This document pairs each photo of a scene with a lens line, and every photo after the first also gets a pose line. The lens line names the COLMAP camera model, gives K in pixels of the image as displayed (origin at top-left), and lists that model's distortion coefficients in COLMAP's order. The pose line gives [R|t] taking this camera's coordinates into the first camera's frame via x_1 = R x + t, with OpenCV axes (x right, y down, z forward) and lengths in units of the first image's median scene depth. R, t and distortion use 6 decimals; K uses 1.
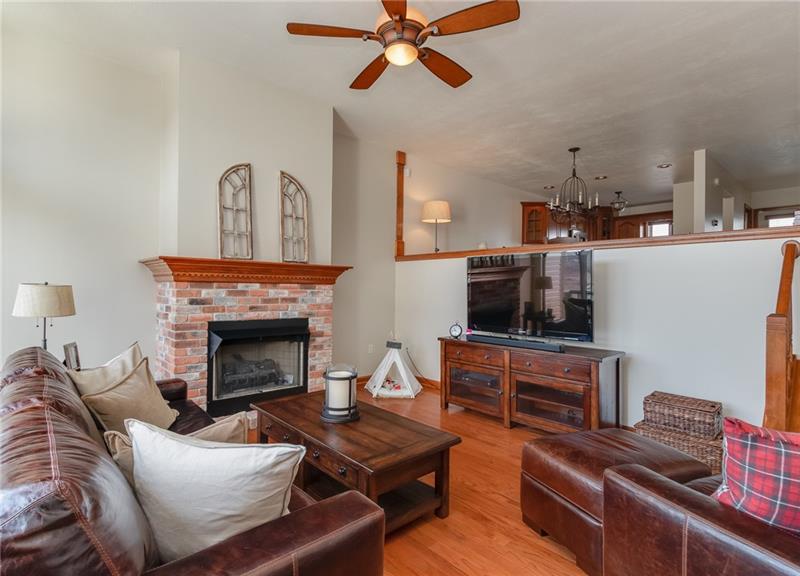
lens RADIAL K [[410.9, 0, 400.0], [0, 410.9, 288.0], [0, 0, 1]] dist [0.000129, -0.000057]
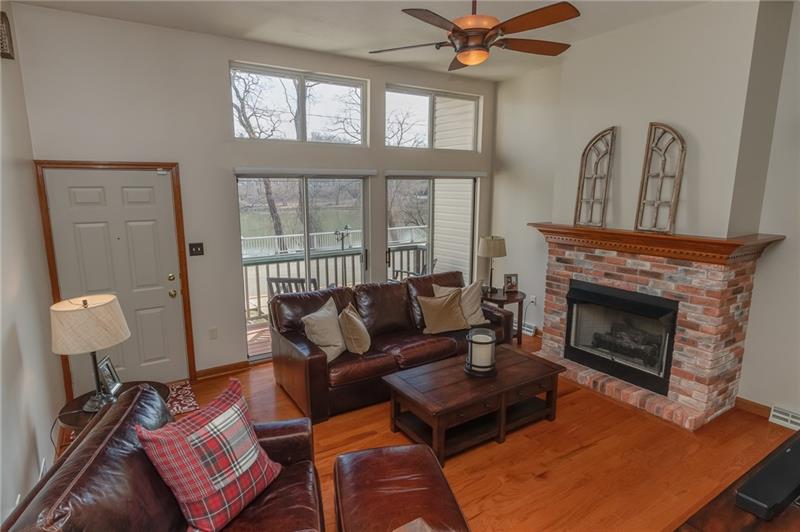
lens RADIAL K [[438.8, 0, 400.0], [0, 438.8, 266.0], [0, 0, 1]] dist [-0.001680, -0.000166]
pose [[-0.157584, 0.174632, -0.971942, 0.727919], [-0.000300, 0.984231, 0.176888, -0.155358], [0.987506, 0.028166, -0.155047, 0.646212]]
